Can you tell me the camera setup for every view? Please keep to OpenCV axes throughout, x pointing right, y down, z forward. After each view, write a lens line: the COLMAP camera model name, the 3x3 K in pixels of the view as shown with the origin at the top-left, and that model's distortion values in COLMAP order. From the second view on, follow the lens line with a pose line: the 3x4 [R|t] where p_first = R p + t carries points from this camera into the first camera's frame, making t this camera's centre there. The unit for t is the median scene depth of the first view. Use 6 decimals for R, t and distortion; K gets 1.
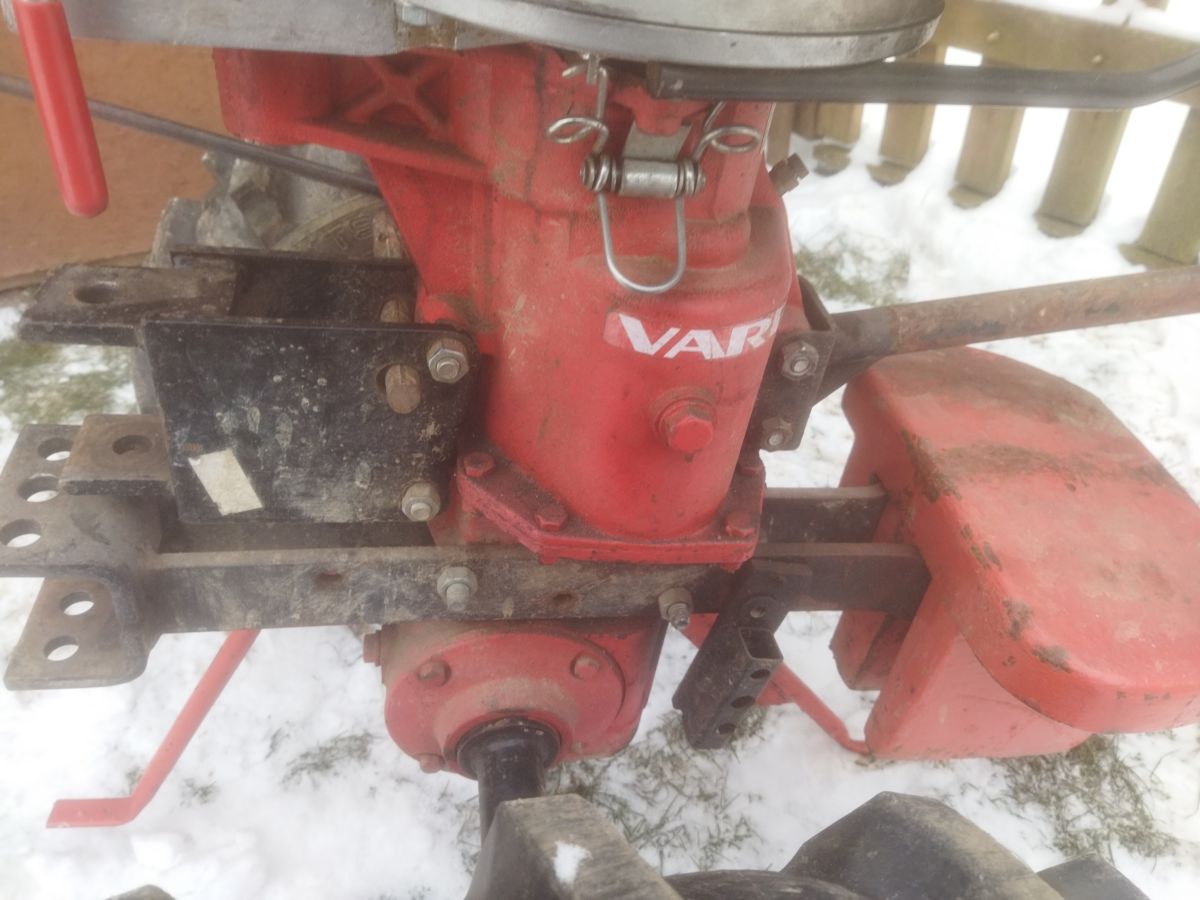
lens RADIAL K [[926.2, 0, 537.6], [0, 926.2, 475.5], [0, 0, 1]] dist [0.073312, -0.087686]
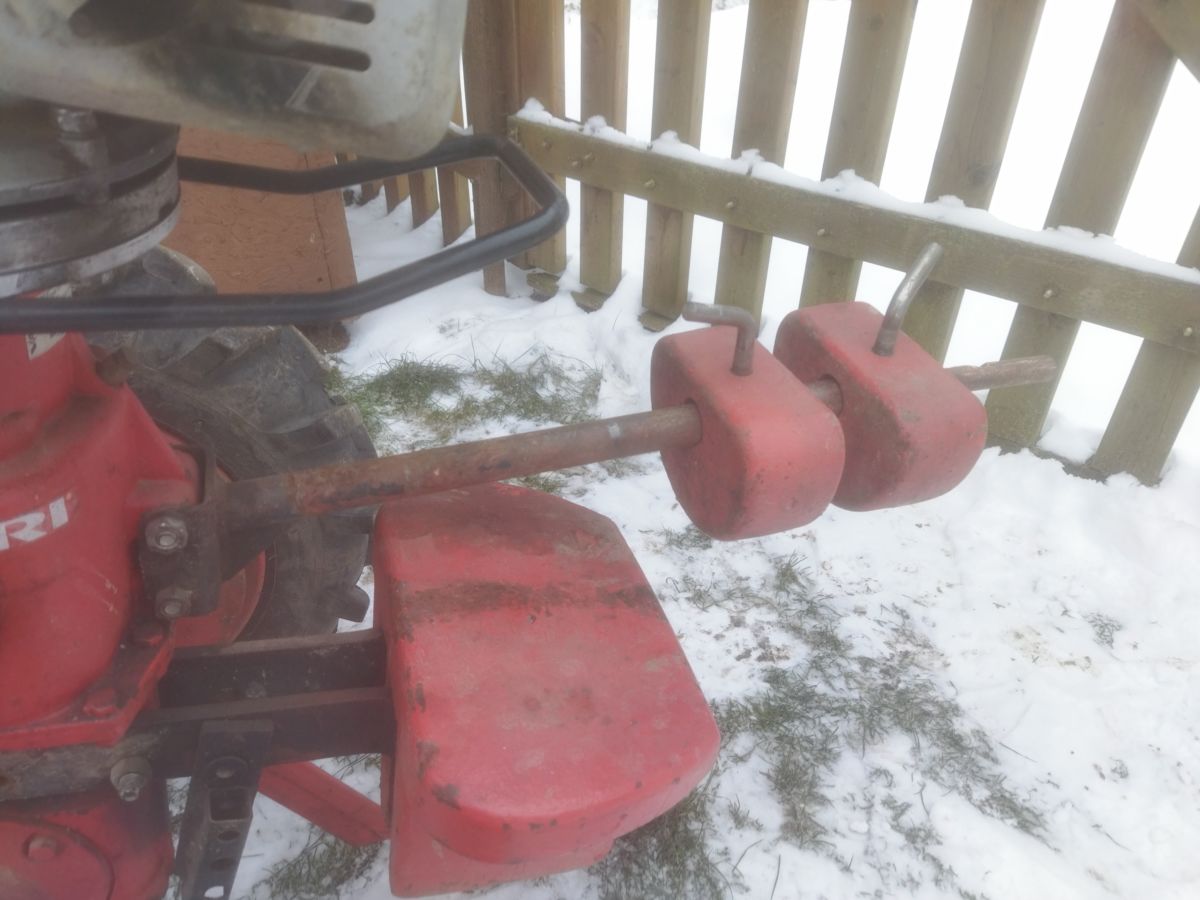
lens RADIAL K [[926.2, 0, 545.5], [0, 926.2, 468.4], [0, 0, 1]] dist [0.073312, -0.087686]
pose [[0.984185, -0.048025, 0.170510, 0.288787], [0.067151, 0.991855, -0.108235, -0.030704], [-0.163923, 0.117973, 0.979394, -0.058448]]
